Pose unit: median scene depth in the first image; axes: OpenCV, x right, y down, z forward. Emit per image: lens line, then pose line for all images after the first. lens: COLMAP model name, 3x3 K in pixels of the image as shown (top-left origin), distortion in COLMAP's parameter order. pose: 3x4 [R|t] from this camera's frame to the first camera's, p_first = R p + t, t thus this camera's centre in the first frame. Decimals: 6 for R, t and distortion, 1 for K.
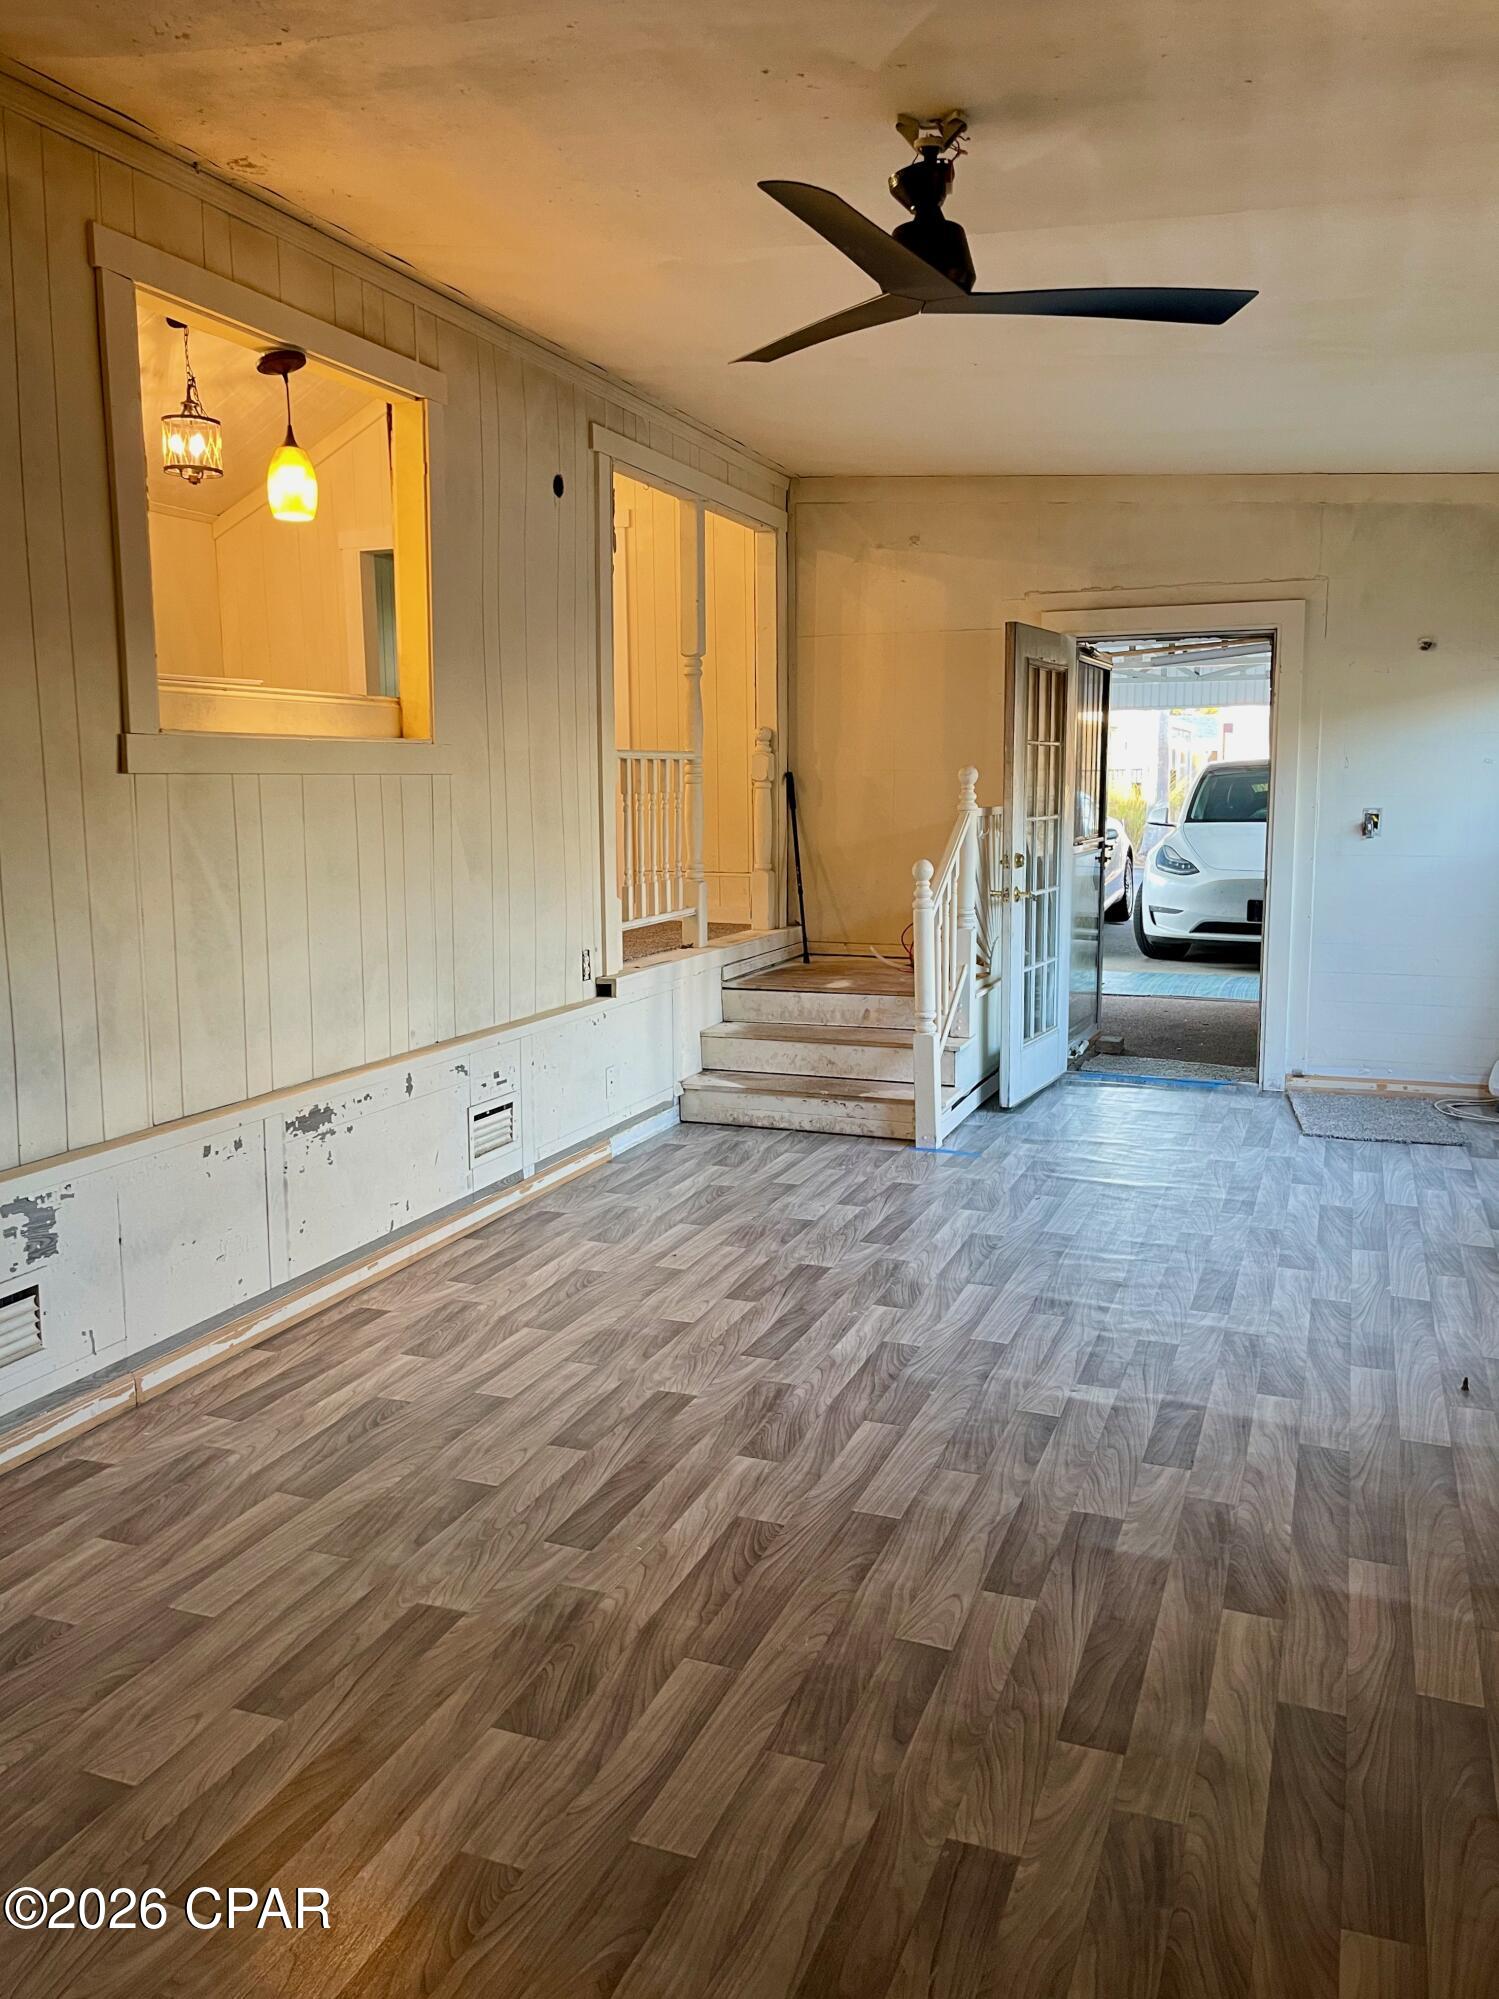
lens RADIAL K [[1575.5, 0, 718.2], [0, 1575.5, 991.2], [0, 0, 1]] dist [0.033027, -0.014368]
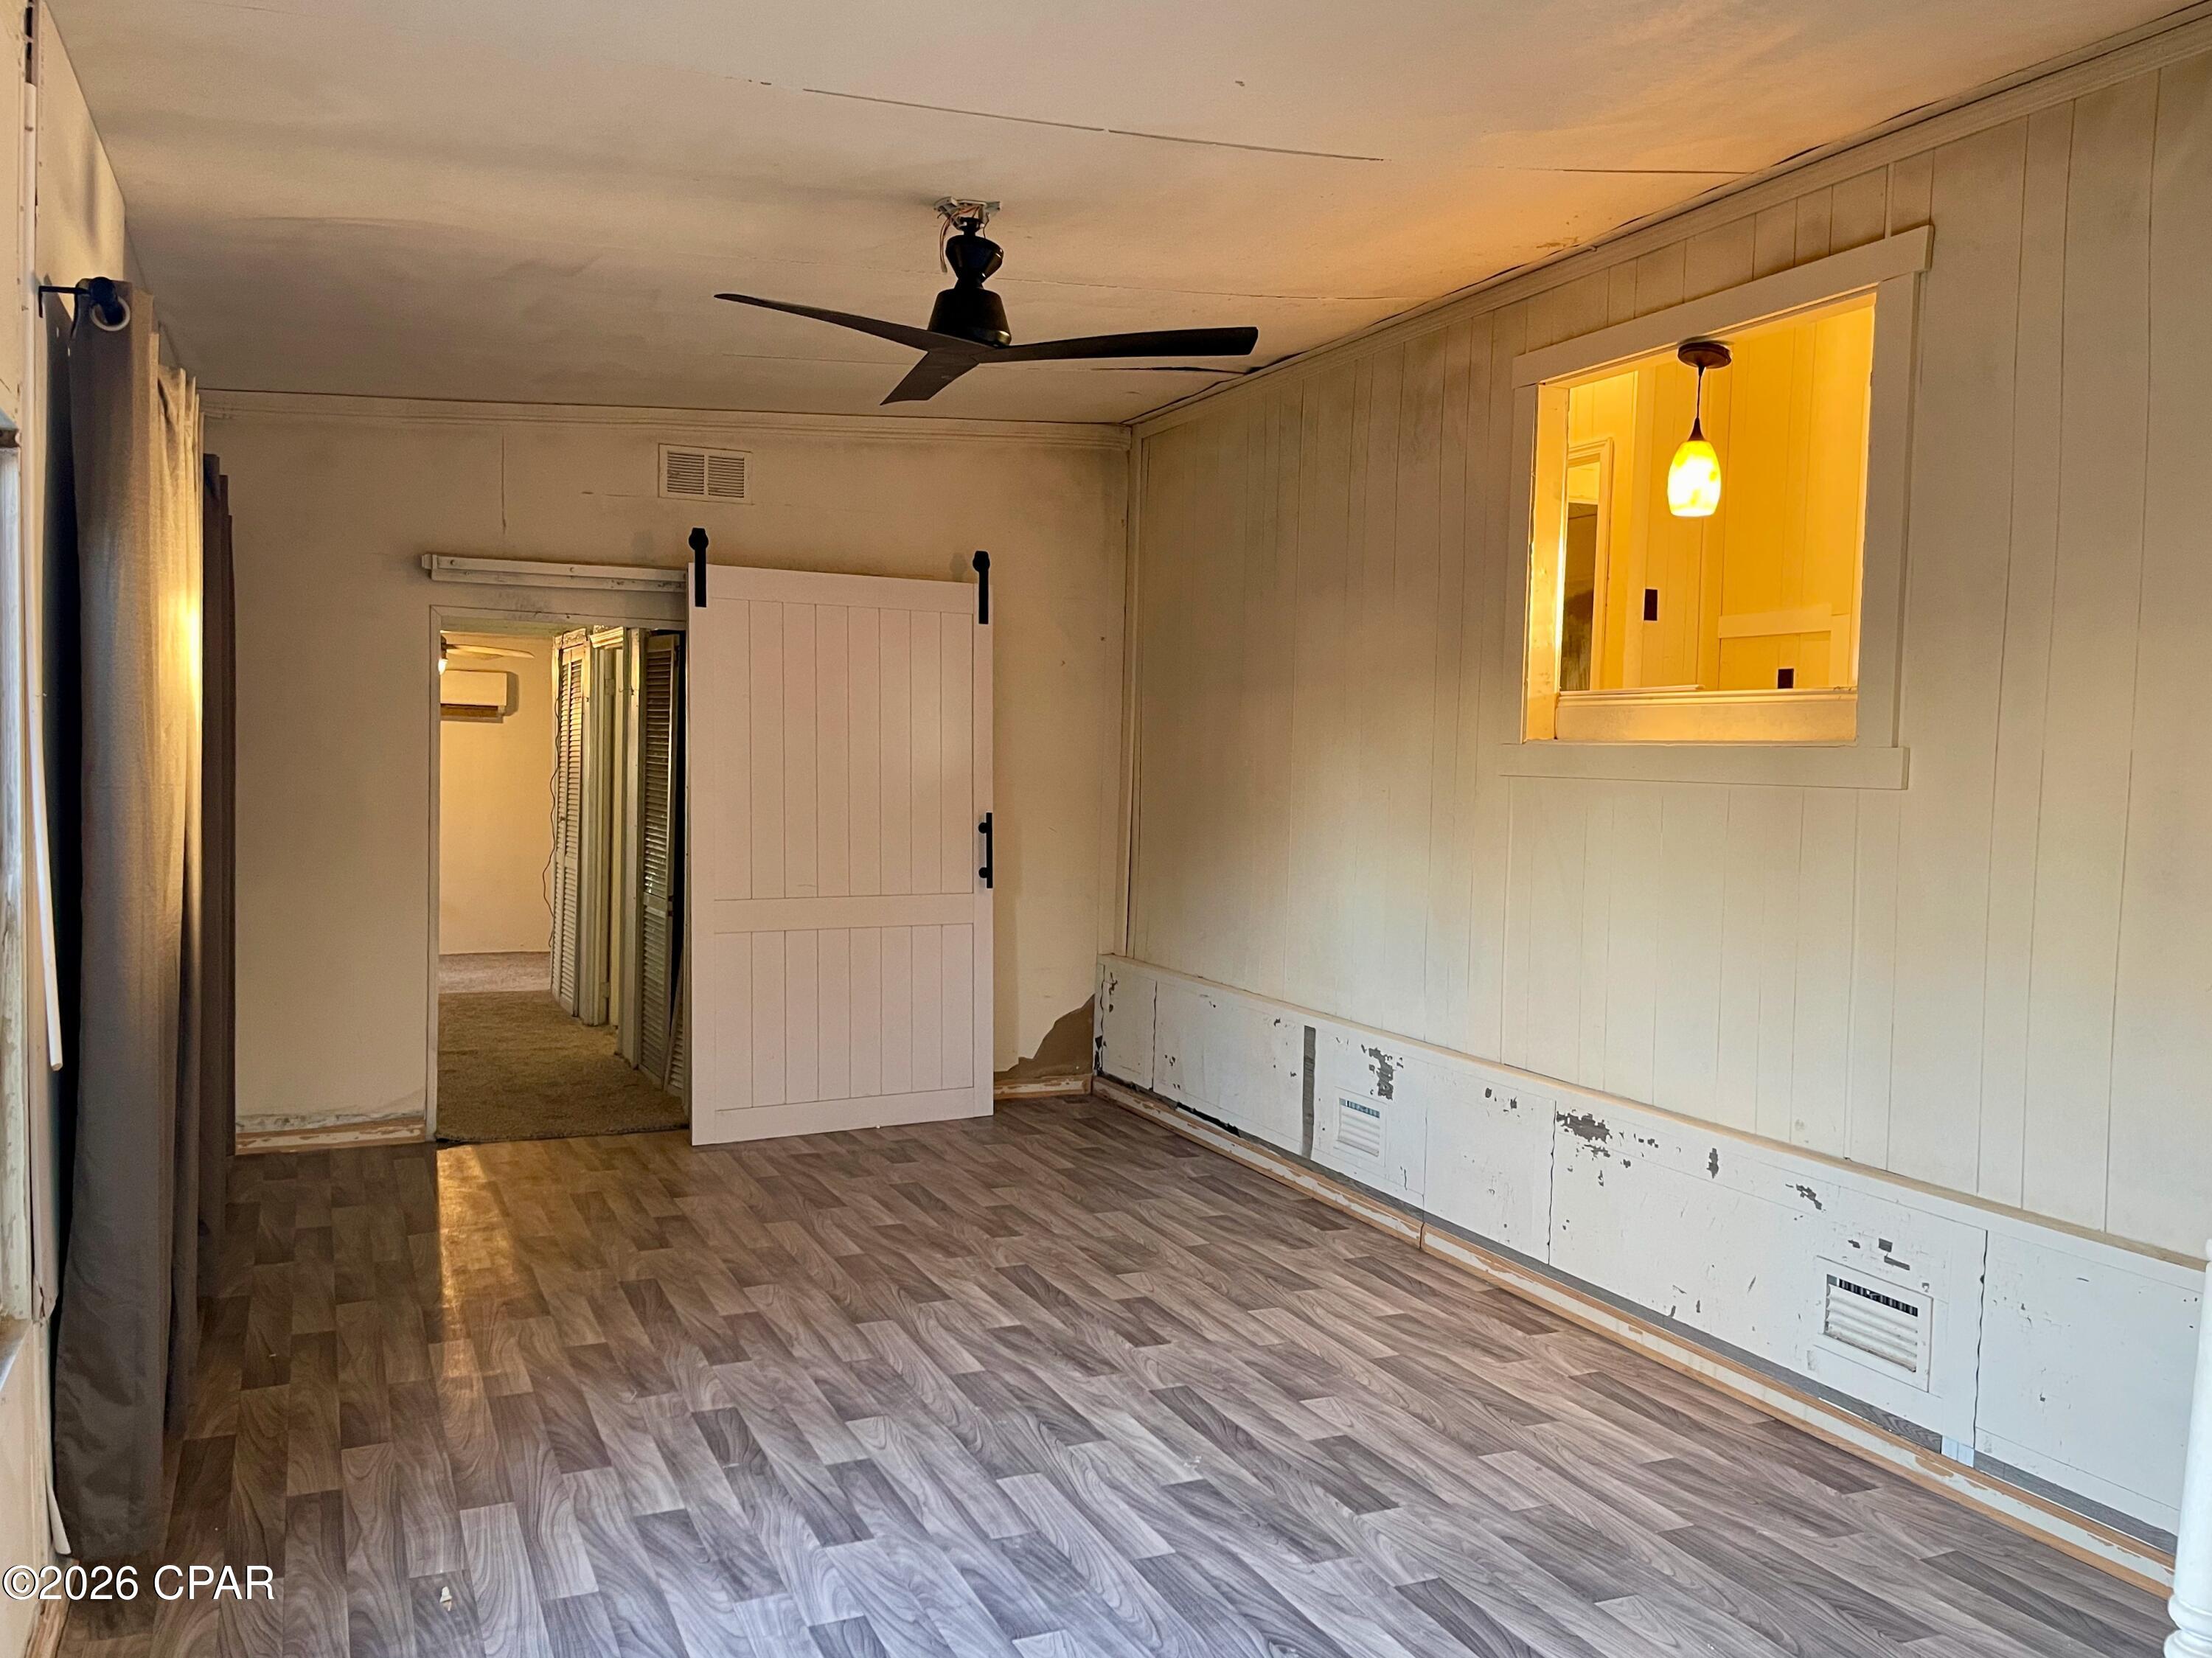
lens RADIAL K [[1745.8, 0, 1104.5], [0, 1745.8, 836.8], [0, 0, 1]] dist [0.055780, -0.017371]
pose [[-0.693427, 0.025810, -0.720065, 0.674183], [-0.115723, 0.982395, 0.146654, -0.203540], [0.711173, 0.185022, -0.678233, 1.369718]]
